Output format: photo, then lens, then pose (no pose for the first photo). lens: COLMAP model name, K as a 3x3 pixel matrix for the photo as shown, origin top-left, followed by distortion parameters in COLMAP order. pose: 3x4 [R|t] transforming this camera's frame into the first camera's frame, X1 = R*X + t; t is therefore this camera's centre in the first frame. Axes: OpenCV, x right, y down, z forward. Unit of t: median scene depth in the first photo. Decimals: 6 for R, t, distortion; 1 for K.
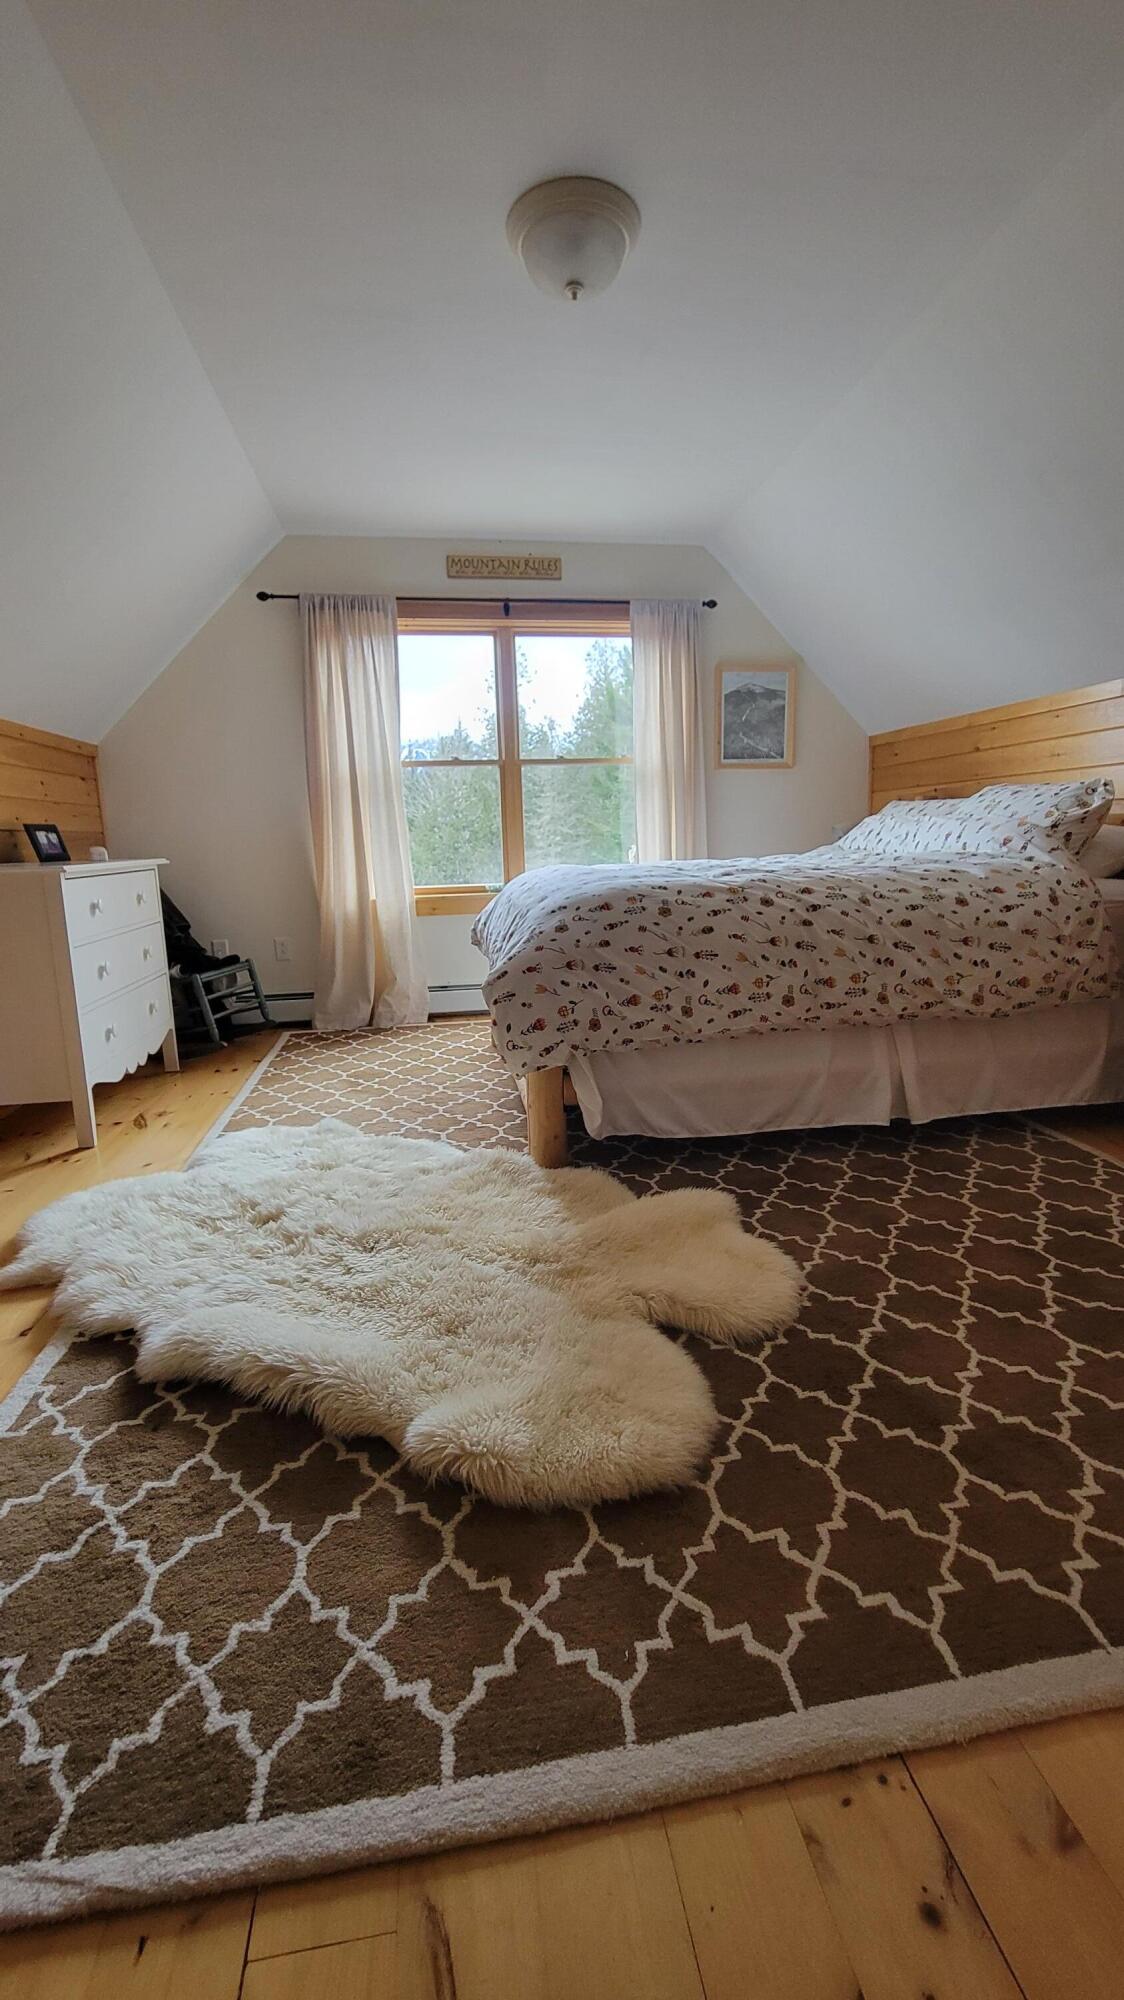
lens RADIAL K [[814.7, 0, 568.0], [0, 814.7, 988.5], [0, 0, 1]] dist [-0.001728, -0.000251]
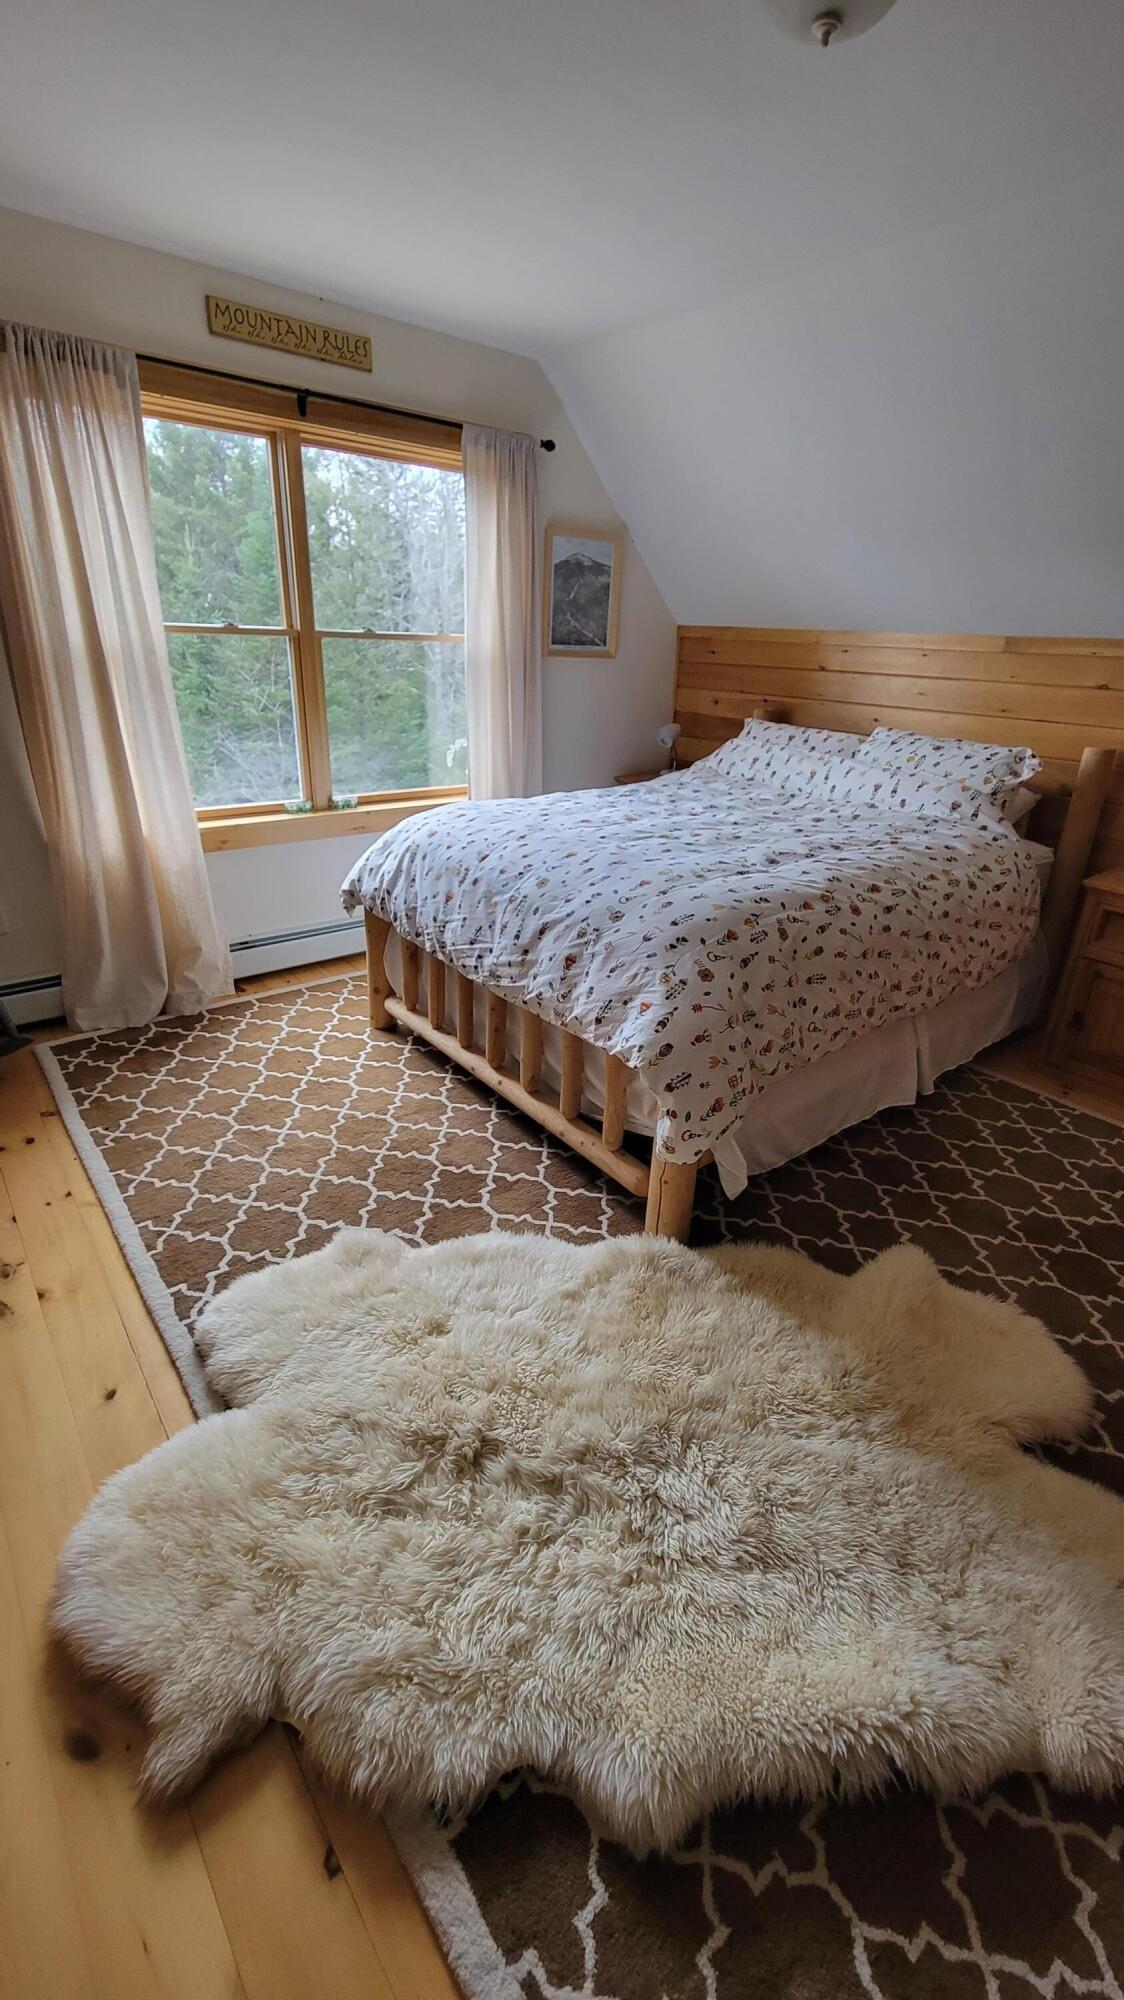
lens RADIAL K [[814.7, 0, 568.0], [0, 814.7, 988.5], [0, 0, 1]] dist [-0.001728, -0.000251]
pose [[0.864262, -0.142786, 0.482353, -0.296271], [0.029538, 0.971621, 0.234693, -0.145426], [-0.502174, -0.188588, 0.843952, 0.217339]]
